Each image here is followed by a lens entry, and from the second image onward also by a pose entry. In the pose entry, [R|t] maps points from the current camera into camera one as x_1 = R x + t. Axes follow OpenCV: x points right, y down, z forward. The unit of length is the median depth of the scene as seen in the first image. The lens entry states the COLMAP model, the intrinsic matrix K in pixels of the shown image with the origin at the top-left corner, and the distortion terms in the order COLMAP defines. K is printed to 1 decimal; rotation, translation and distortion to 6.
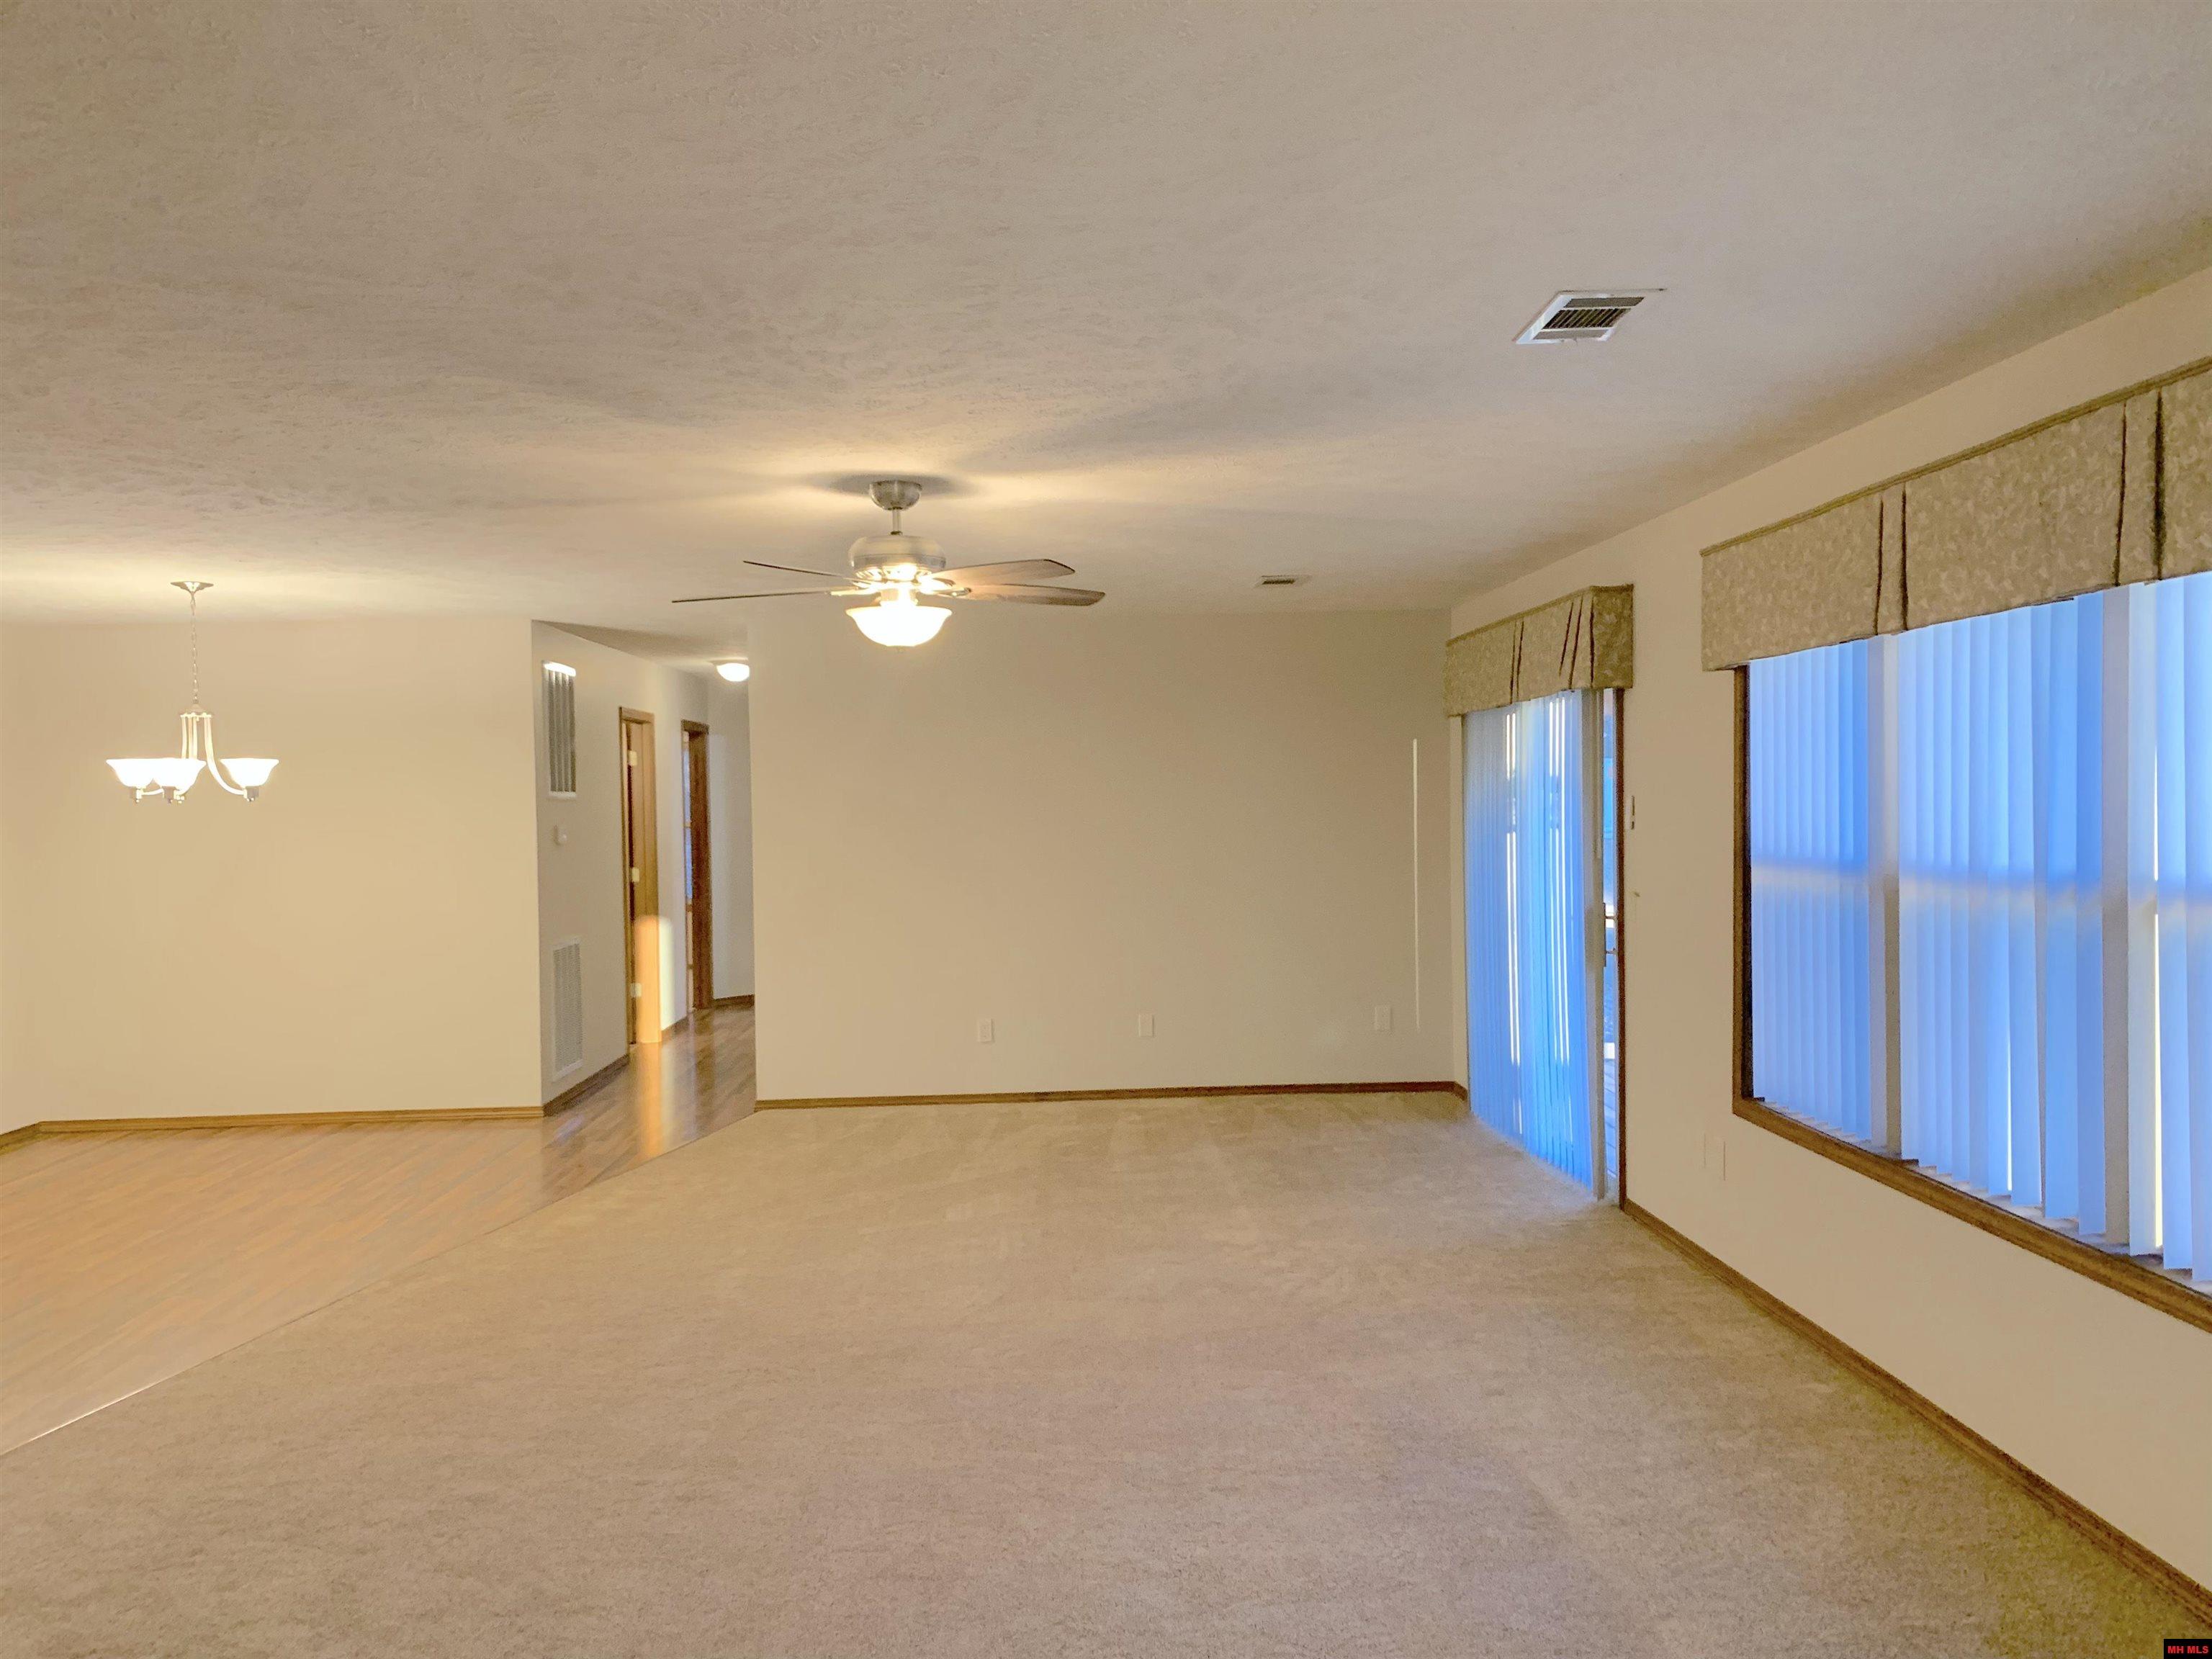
lens RADIAL K [[1687.0, 0, 1107.6], [0, 1687.0, 845.4], [0, 0, 1]] dist [0.041414, -0.054440]
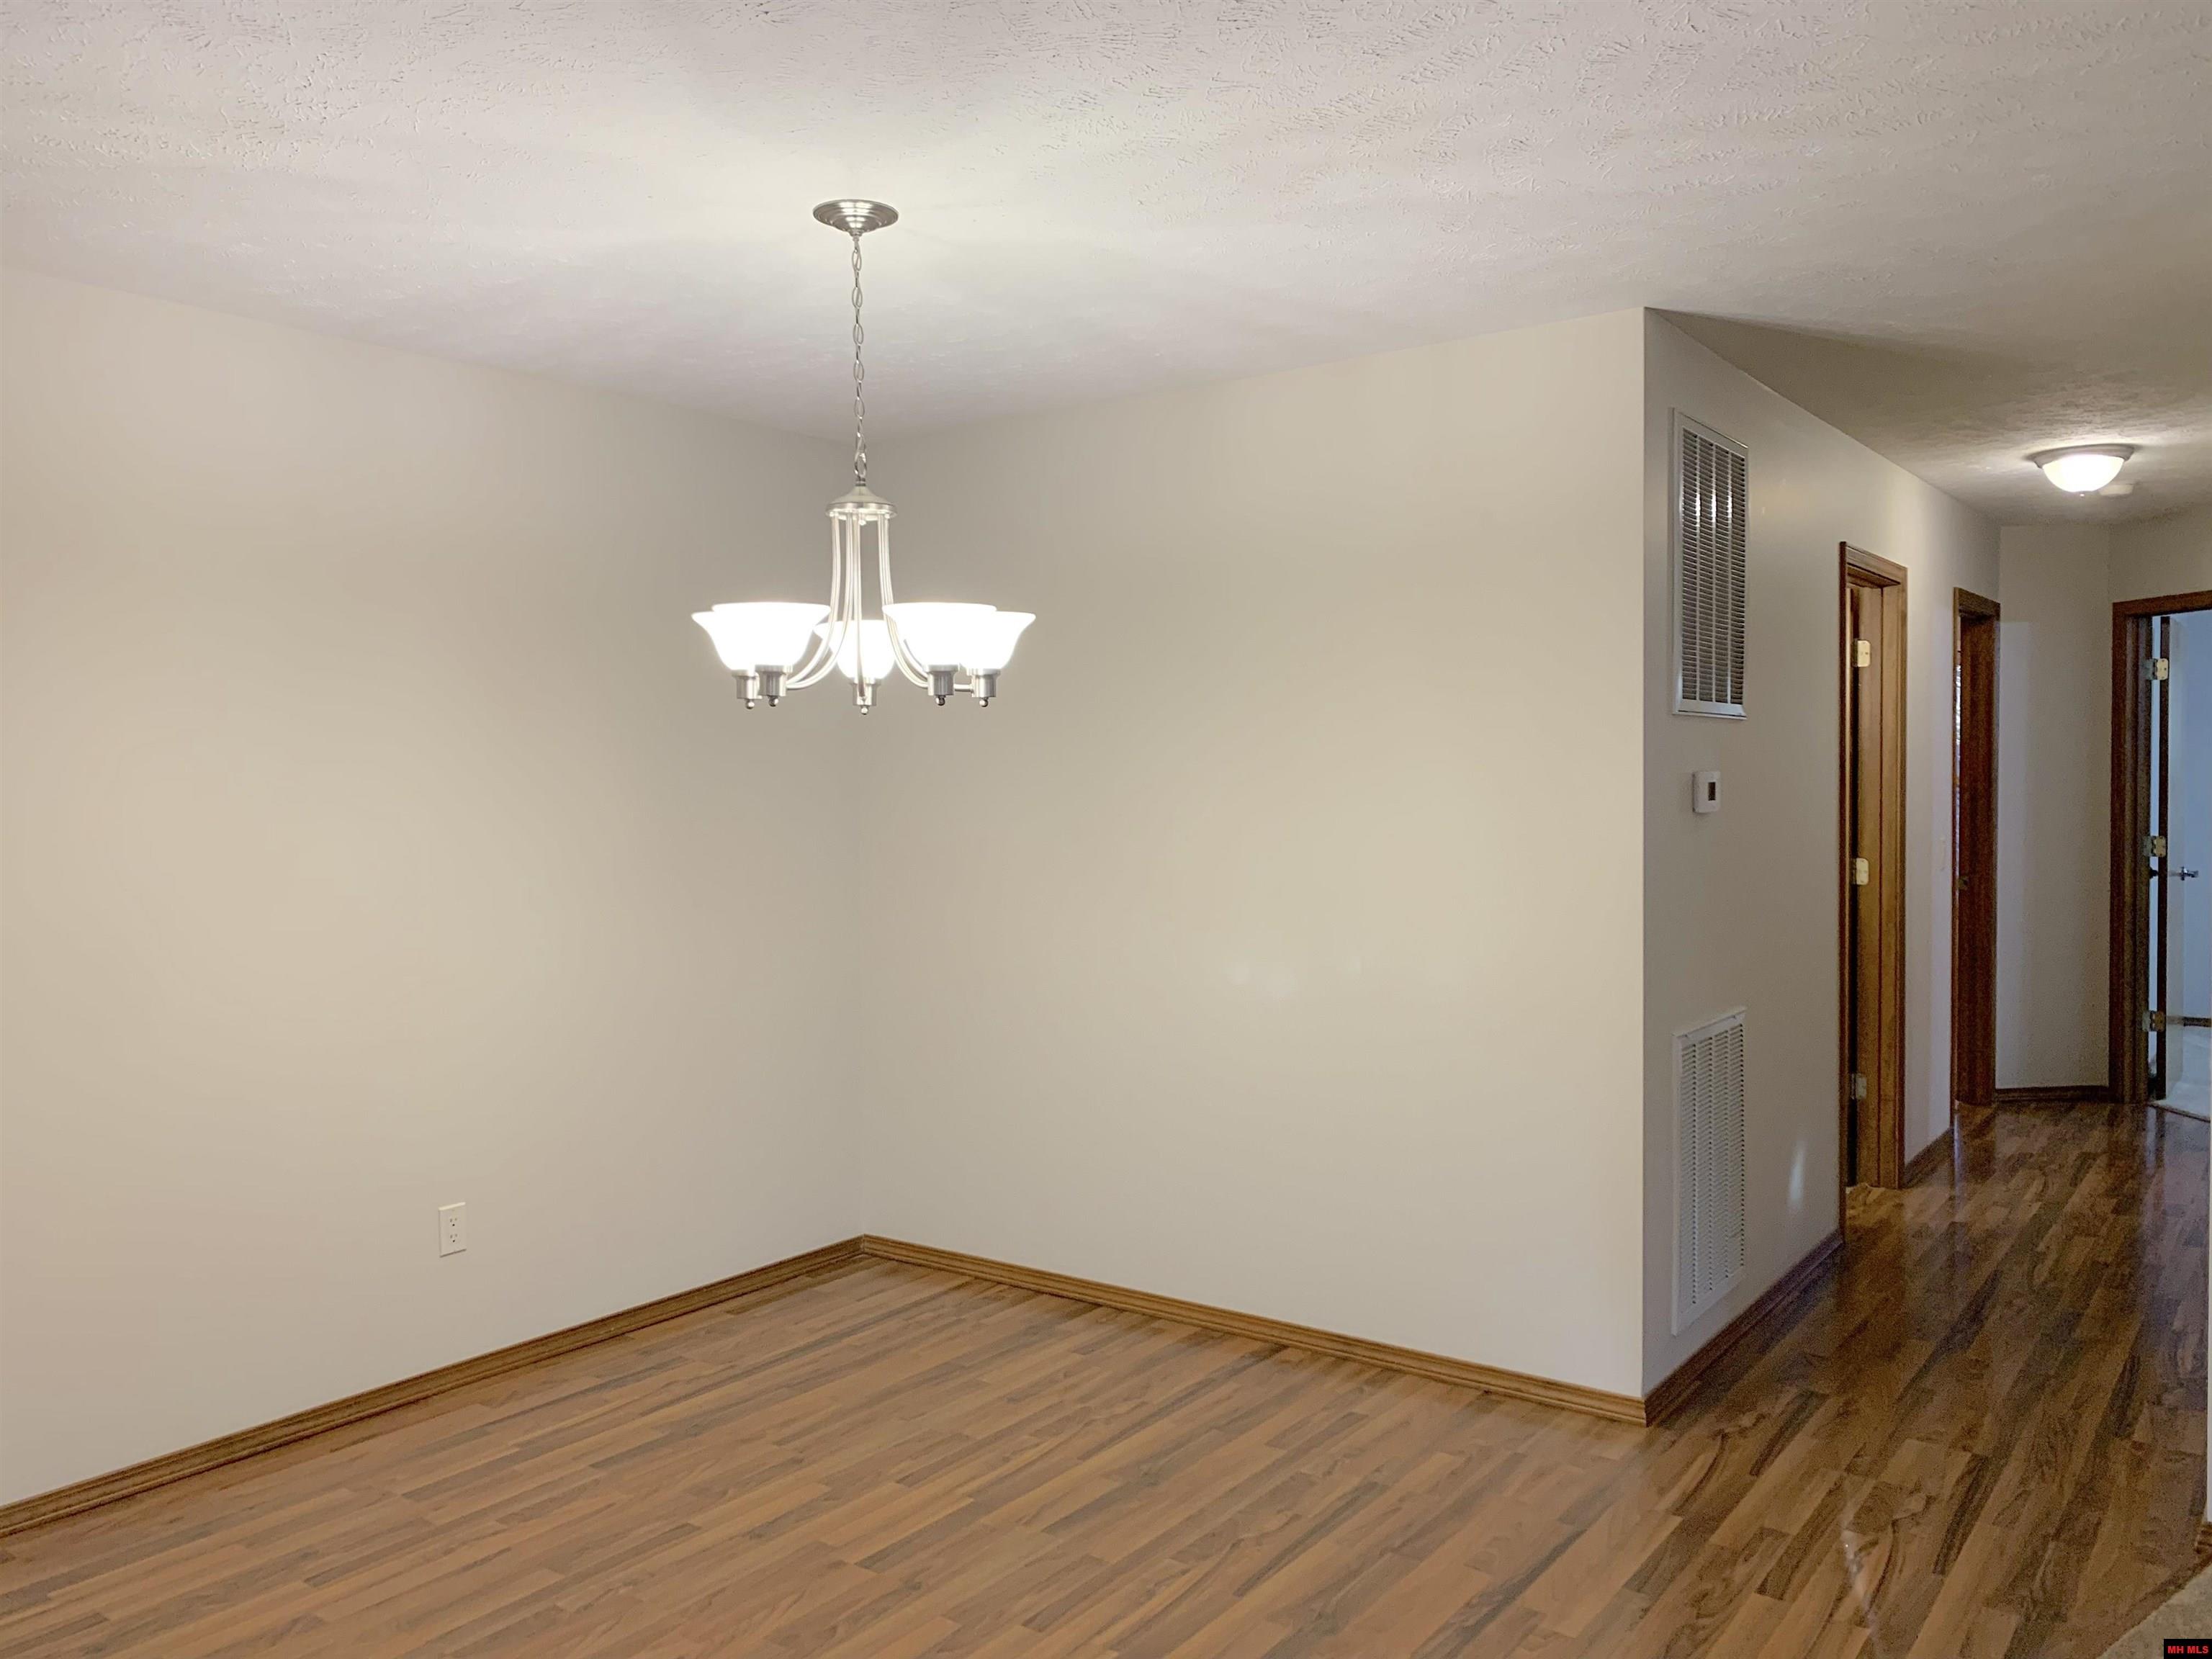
lens RADIAL K [[1687.0, 0, 1104.5], [0, 1687.0, 815.5], [0, 0, 1]] dist [0.041414, -0.054440]
pose [[0.777120, 0.025292, -0.628844, -0.132798], [-0.021059, 0.999678, 0.014182, -0.002927], [0.629000, 0.002222, 0.777402, 0.448775]]
